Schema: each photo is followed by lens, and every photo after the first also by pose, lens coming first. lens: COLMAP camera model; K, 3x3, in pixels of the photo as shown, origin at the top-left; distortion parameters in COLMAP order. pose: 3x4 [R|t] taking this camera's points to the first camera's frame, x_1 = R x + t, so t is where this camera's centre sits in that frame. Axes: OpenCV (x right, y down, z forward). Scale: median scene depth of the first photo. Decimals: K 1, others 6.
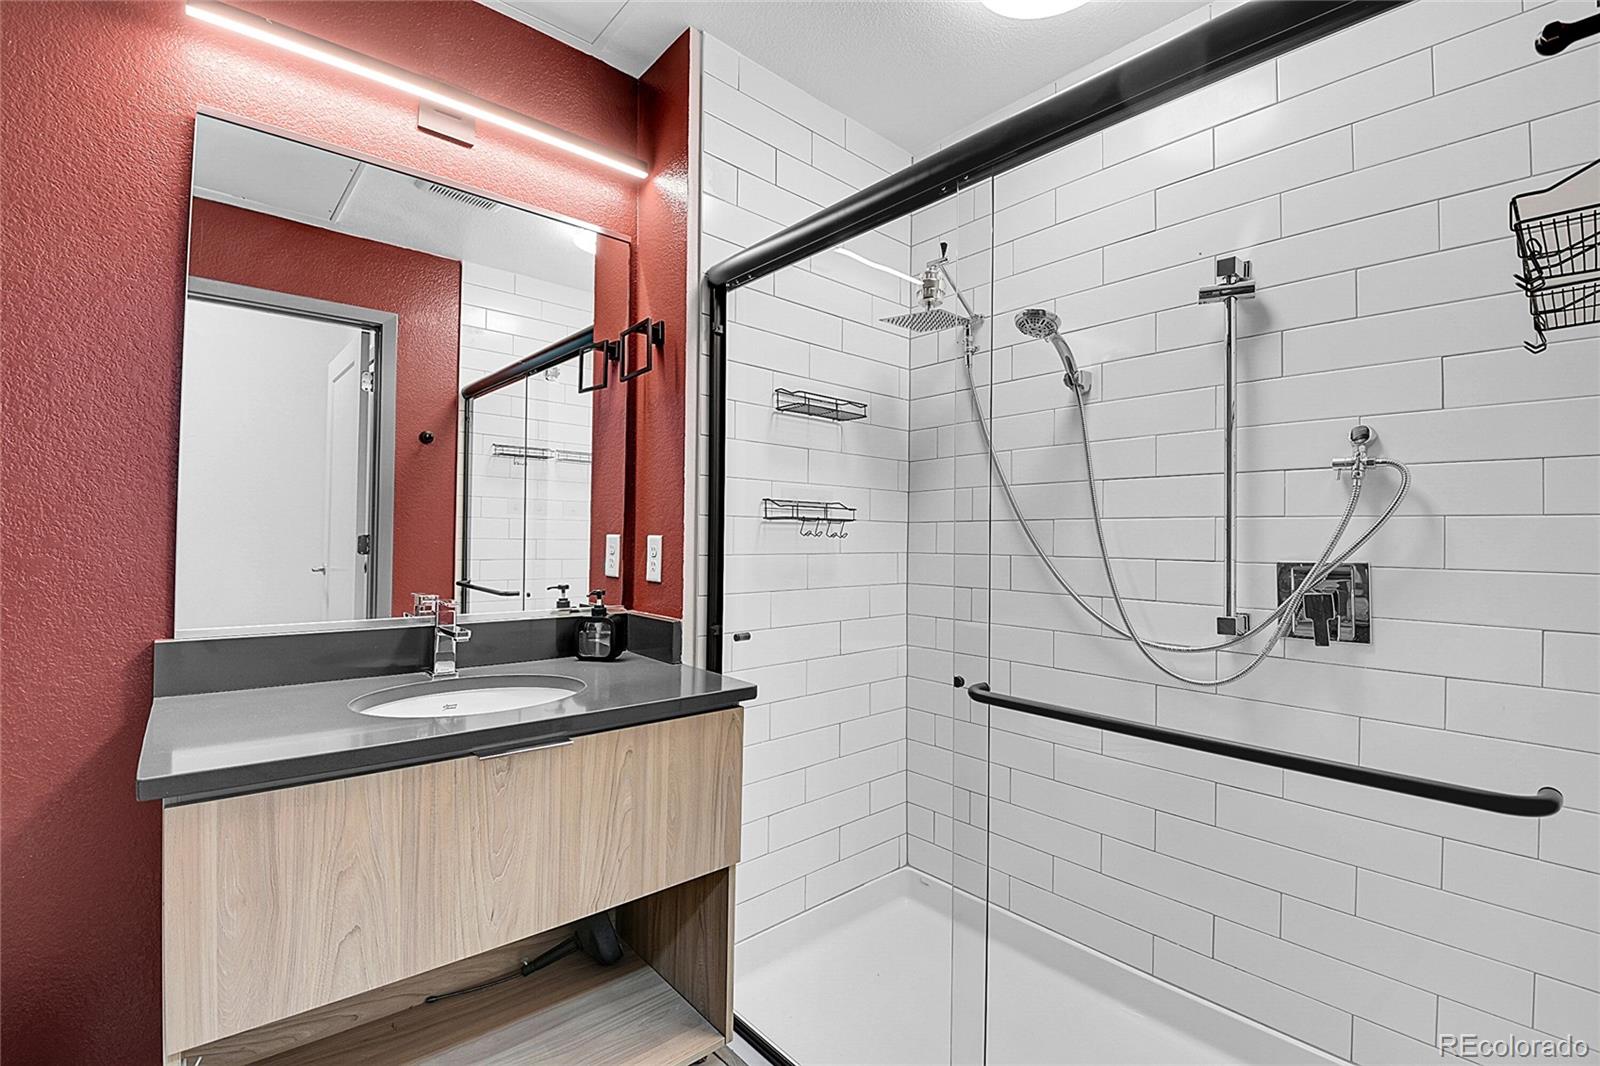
lens RADIAL K [[708.4, 0, 808.3], [0, 708.4, 523.7], [0, 0, 1]] dist [-0.002947, -0.012949]
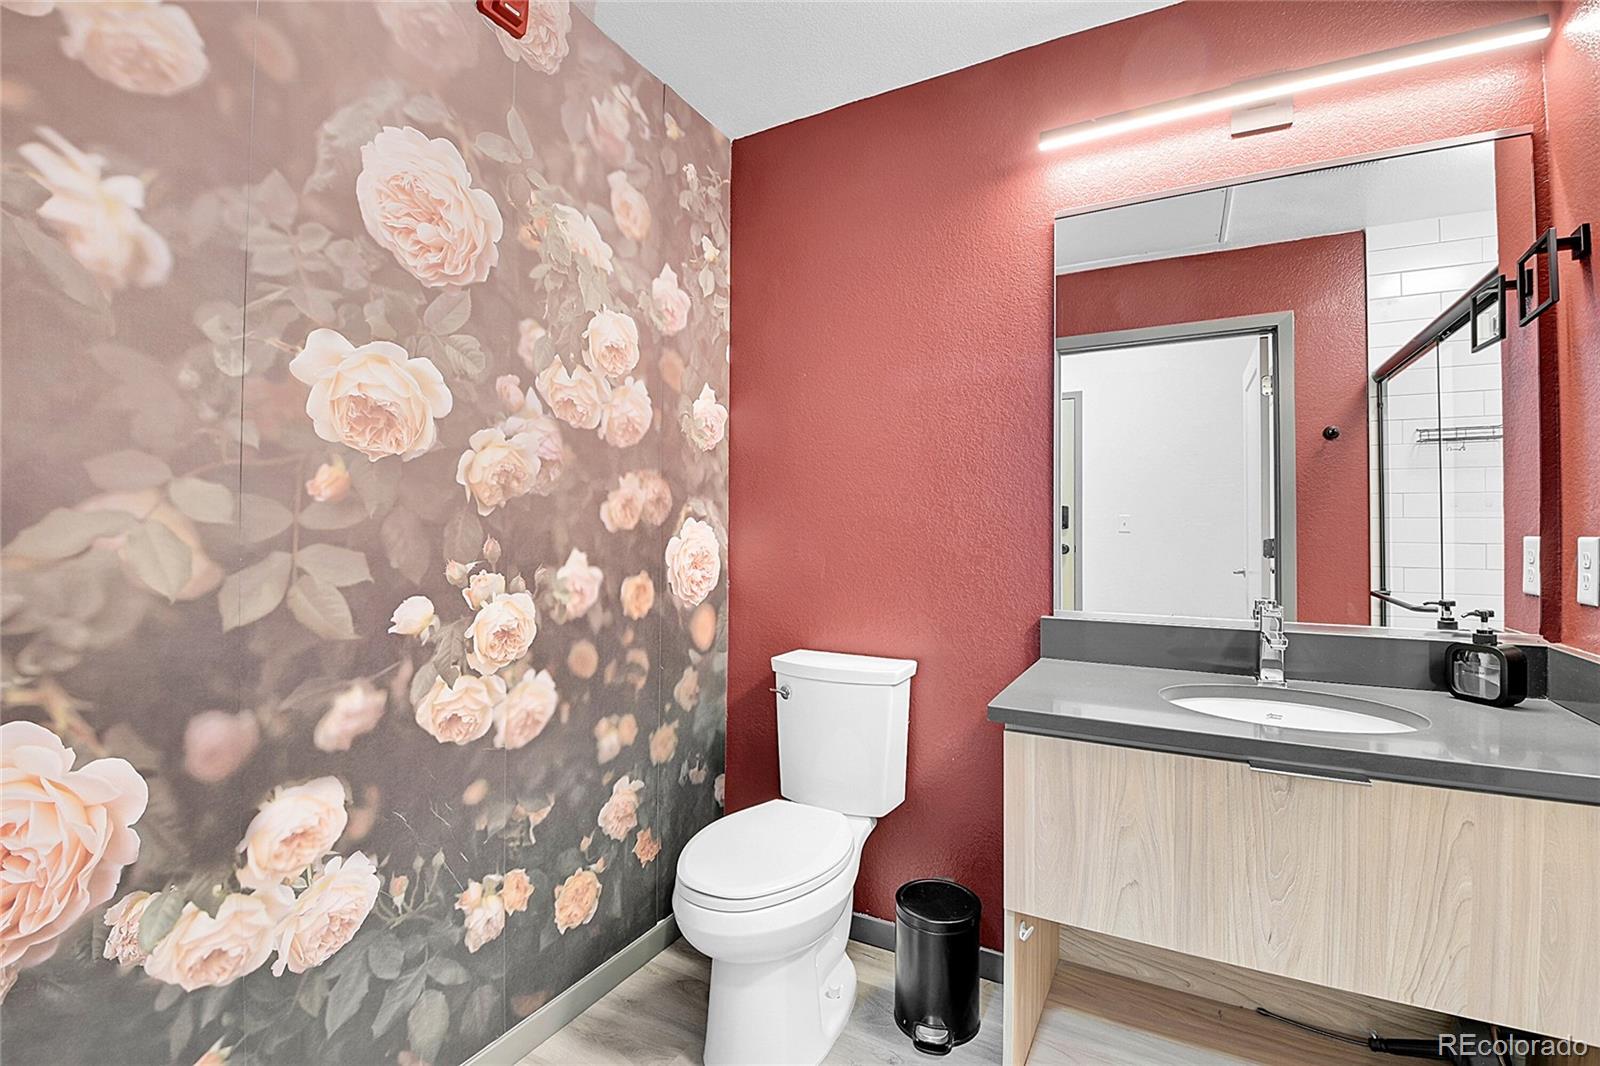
lens RADIAL K [[708.4, 0, 804.2], [0, 708.4, 524.1], [0, 0, 1]] dist [-0.002947, -0.012949]
pose [[0.347072, -0.022761, -0.937562, 0.150779], [0.017761, 0.999686, -0.017694, 0.002159], [0.937670, -0.010511, 0.347367, 0.058844]]
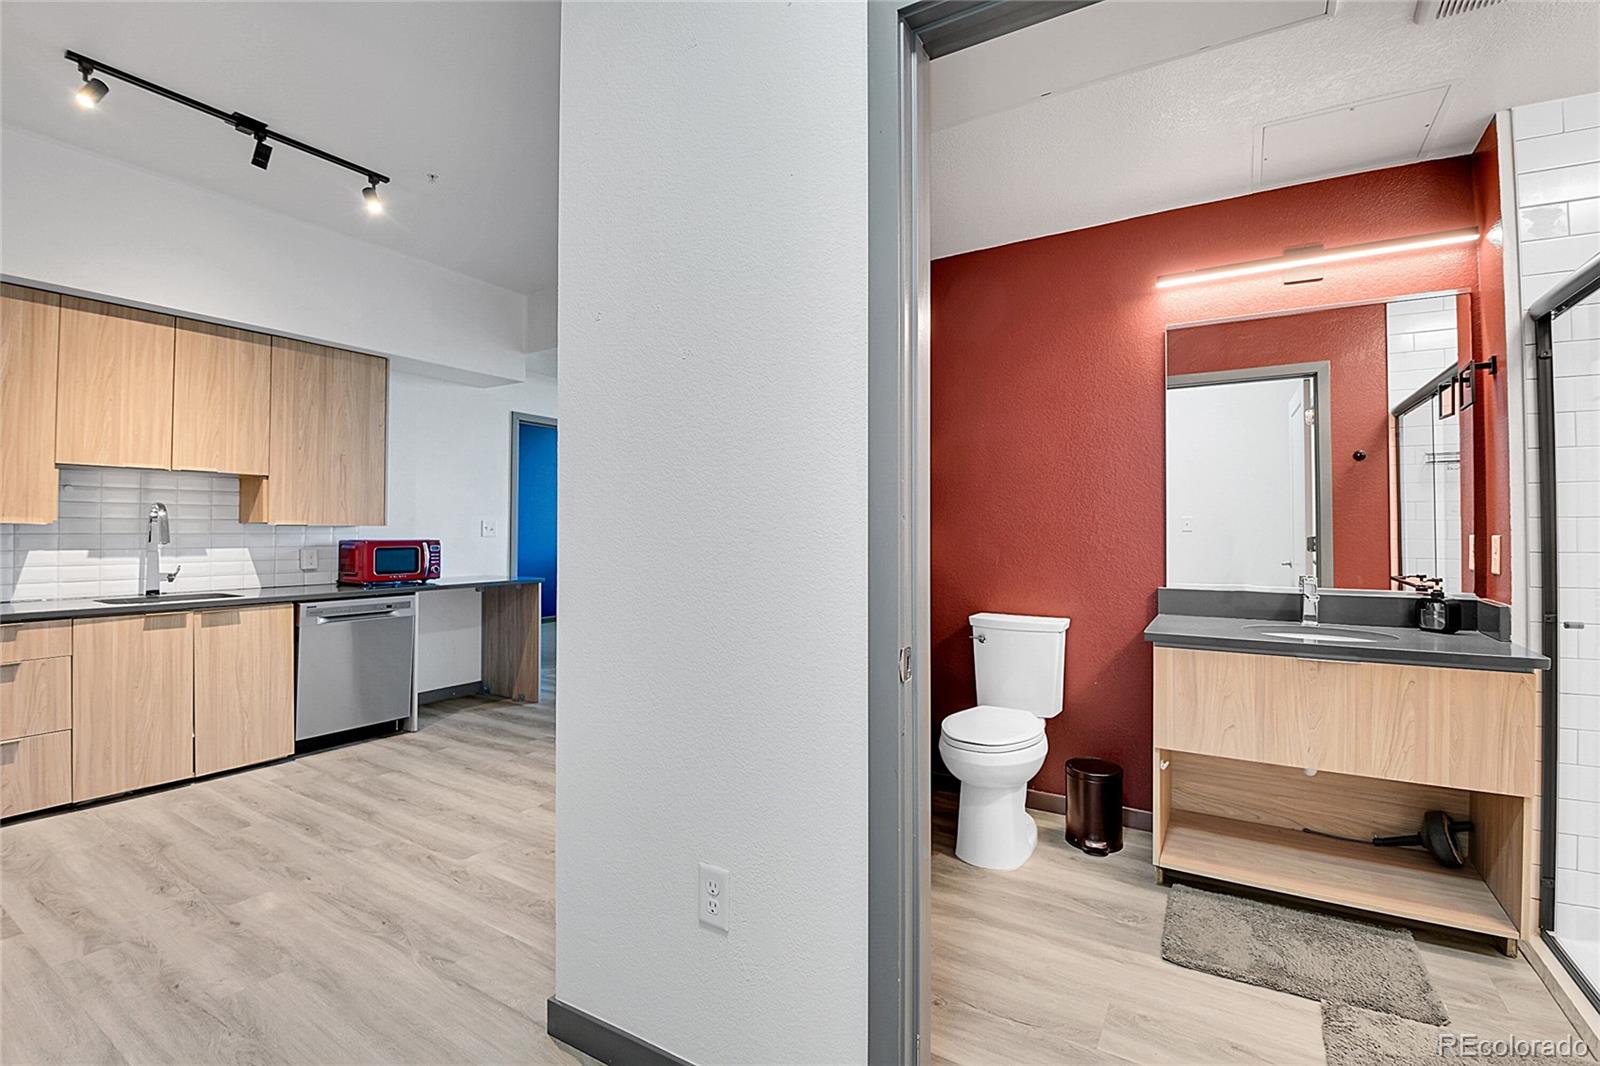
lens RADIAL K [[708.4, 0, 809.3], [0, 708.4, 518.5], [0, 0, 1]] dist [-0.002947, -0.012949]
pose [[0.307742, -0.028242, -0.951051, 0.566524], [0.018541, 0.999548, -0.023683, -0.006103], [0.951289, -0.010345, 0.308127, -0.481963]]
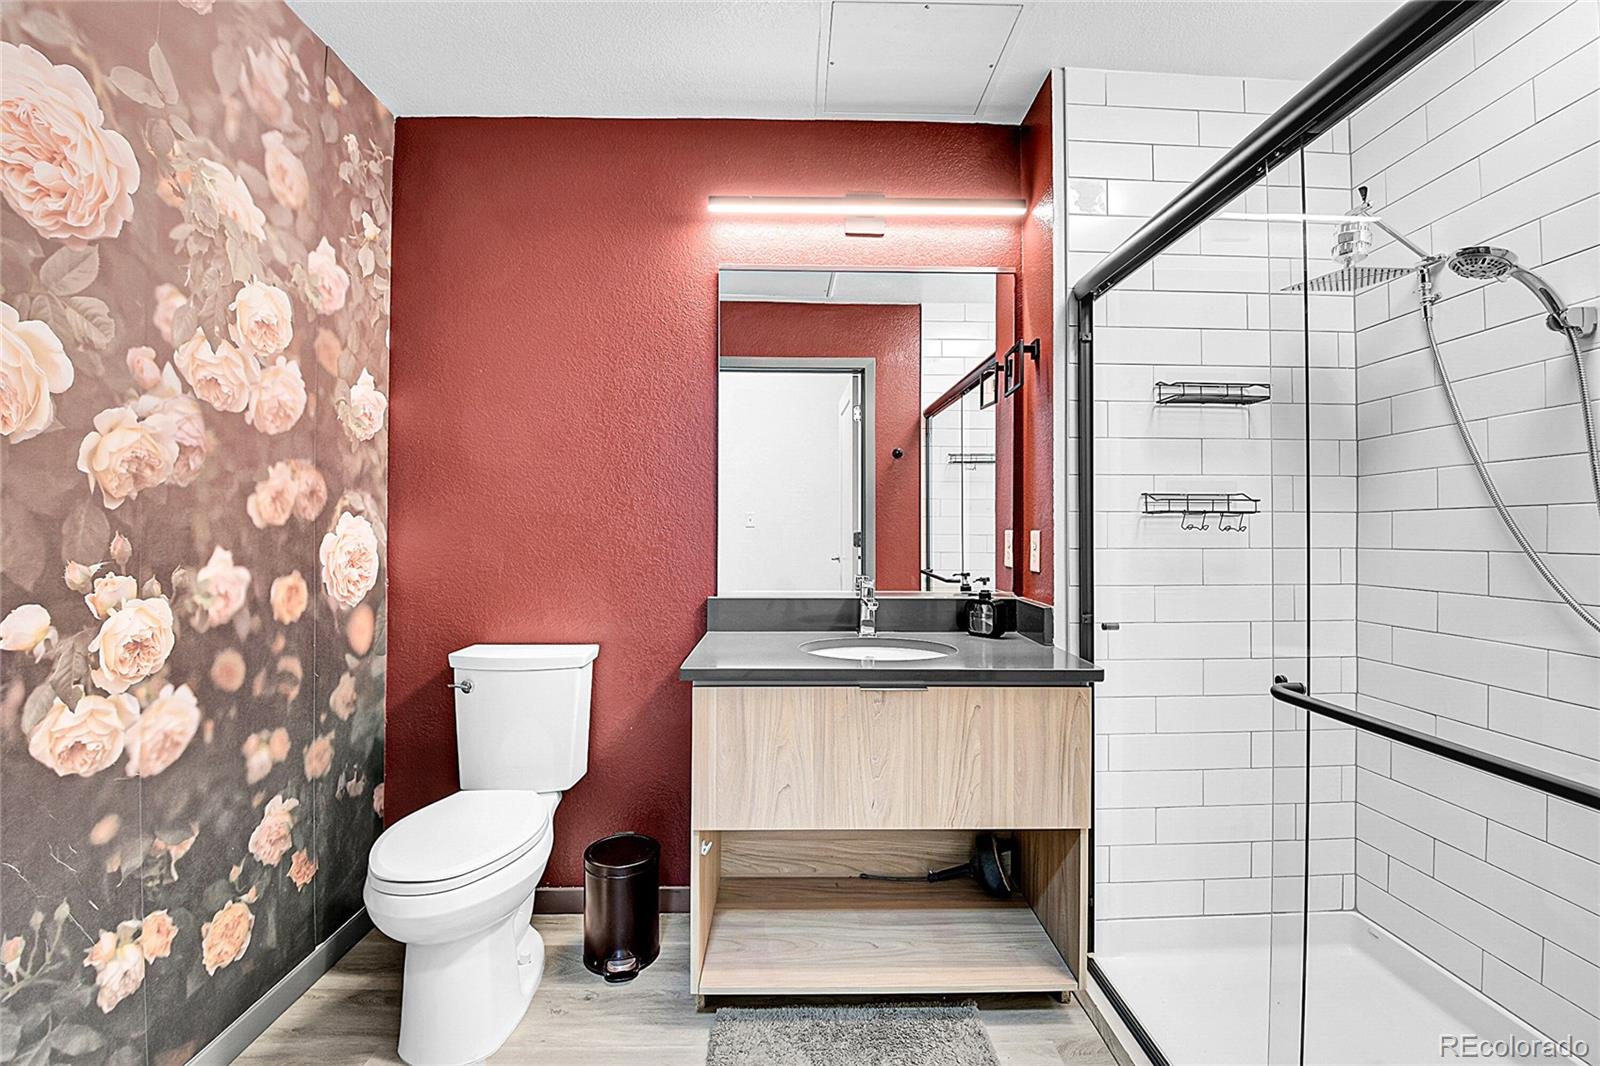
lens RADIAL K [[708.4, 0, 804.7], [0, 708.4, 521.4], [0, 0, 1]] dist [-0.002947, -0.012949]
pose [[0.767574, -0.017816, -0.640713, 0.229101], [0.019197, 0.999804, -0.004803, 0.000323], [0.640673, -0.008613, 0.767765, -0.099091]]
